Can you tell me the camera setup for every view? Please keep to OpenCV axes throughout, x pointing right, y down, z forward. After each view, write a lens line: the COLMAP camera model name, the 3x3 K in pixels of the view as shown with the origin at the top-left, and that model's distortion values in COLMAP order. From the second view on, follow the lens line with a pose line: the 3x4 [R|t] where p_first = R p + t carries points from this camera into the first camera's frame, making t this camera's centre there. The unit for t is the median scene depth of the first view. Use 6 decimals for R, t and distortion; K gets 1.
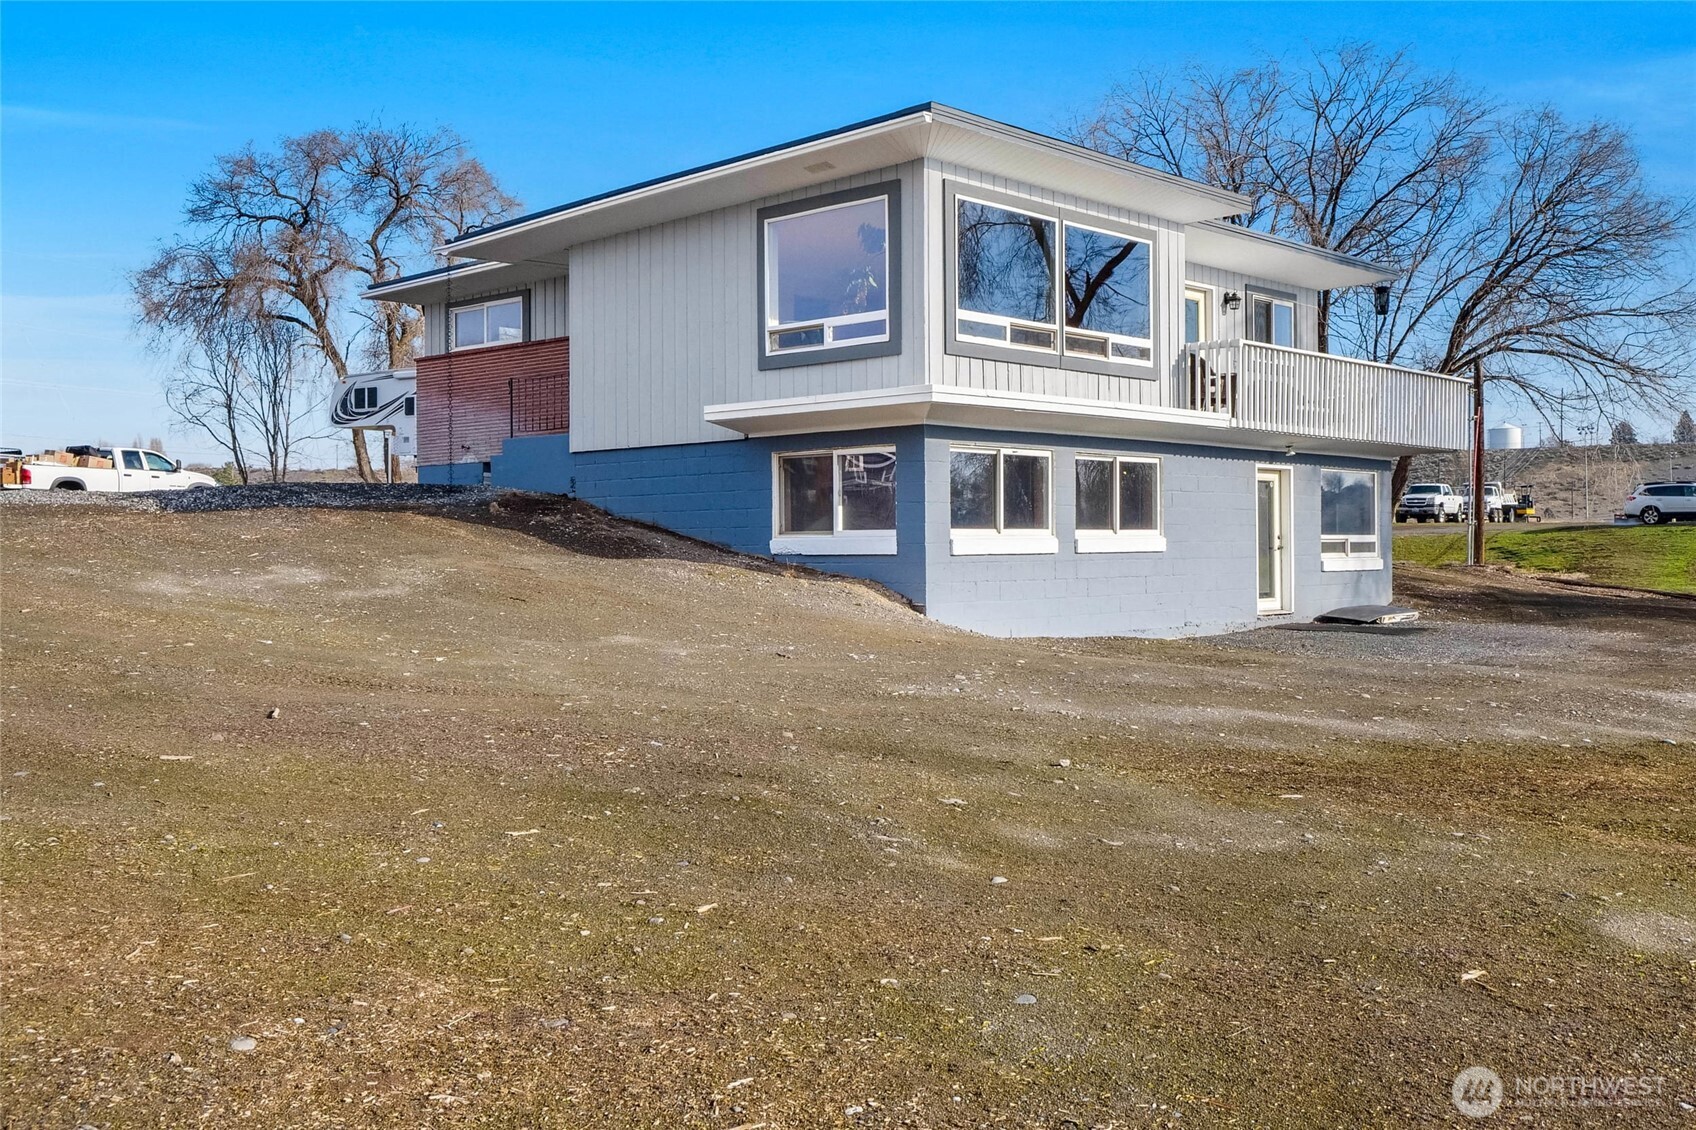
lens RADIAL K [[1660.3, 0, 847.2], [0, 1660.3, 560.0], [0, 0, 1]] dist [0.064344, 0.000000]
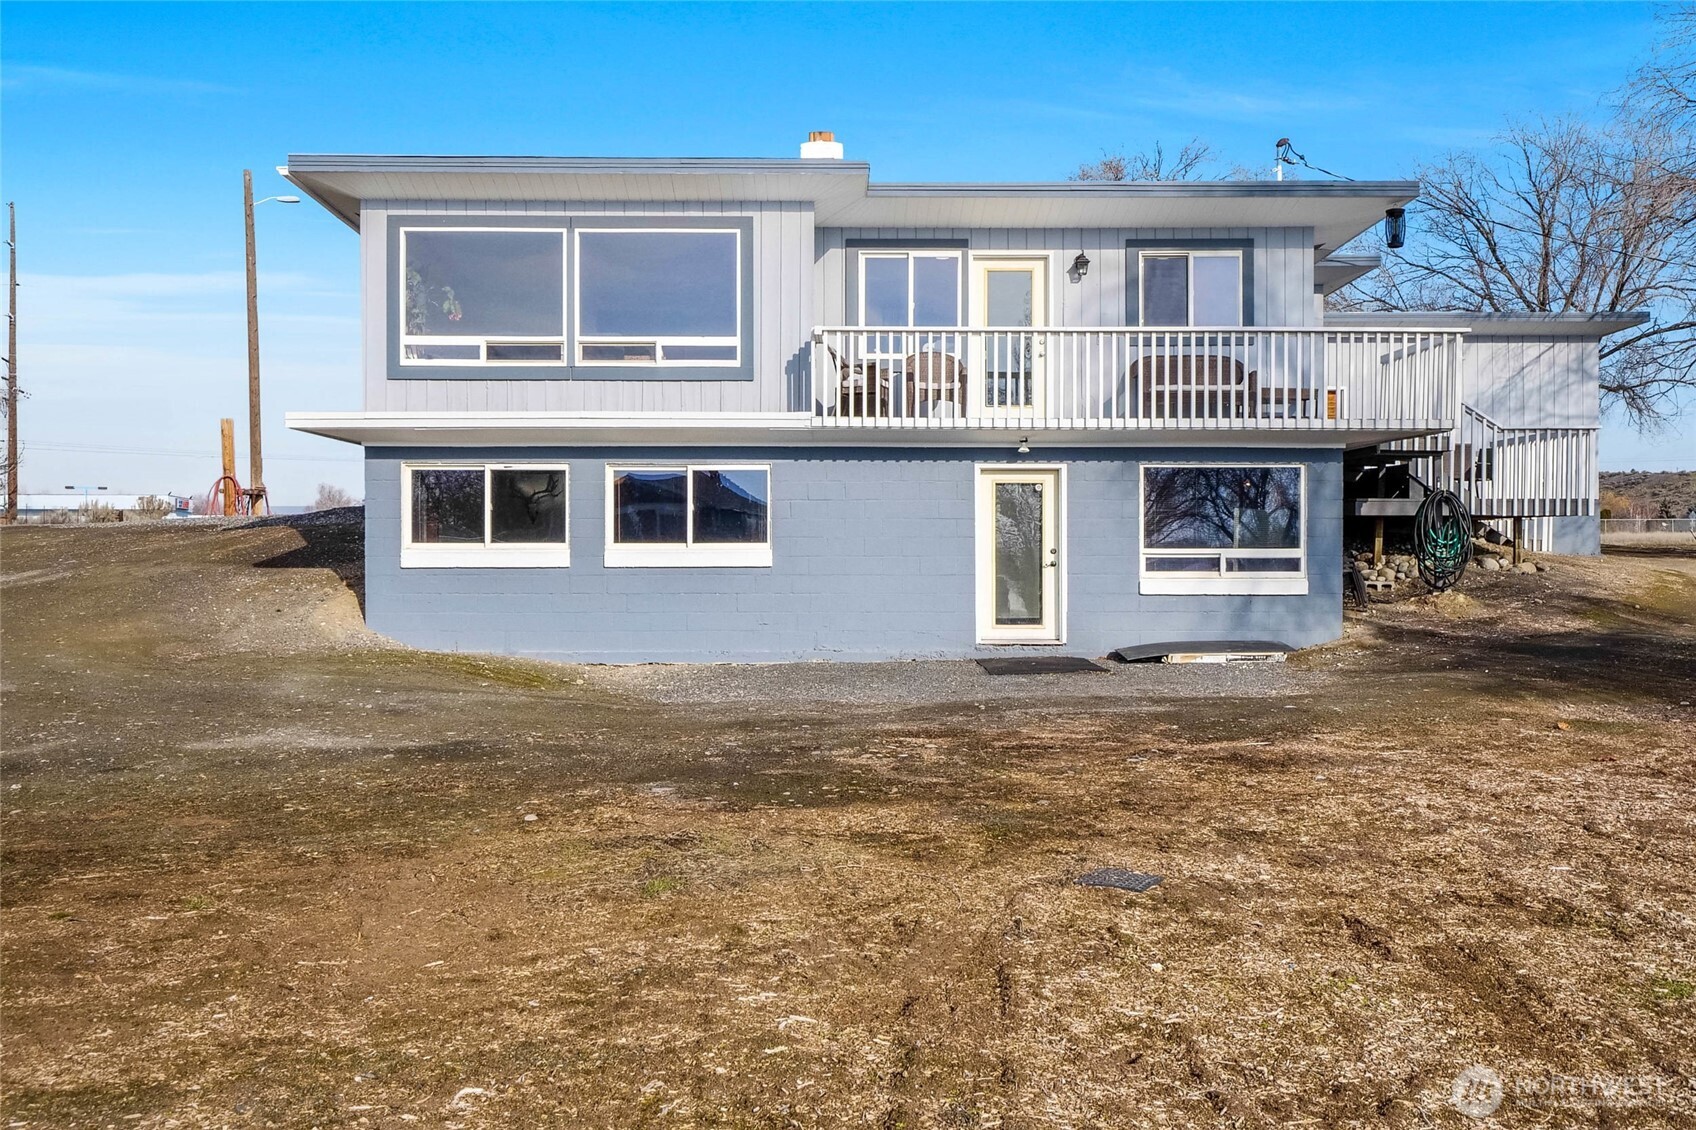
lens RADIAL K [[1660.3, 0, 847.1], [0, 1660.3, 571.7], [0, 0, 1]] dist [0.064344, 0.000000]
pose [[0.673842, 0.006032, -0.738851, 0.899890], [-0.010383, 0.999945, -0.001305, -0.001816], [0.738803, 0.008551, 0.673867, 0.425604]]
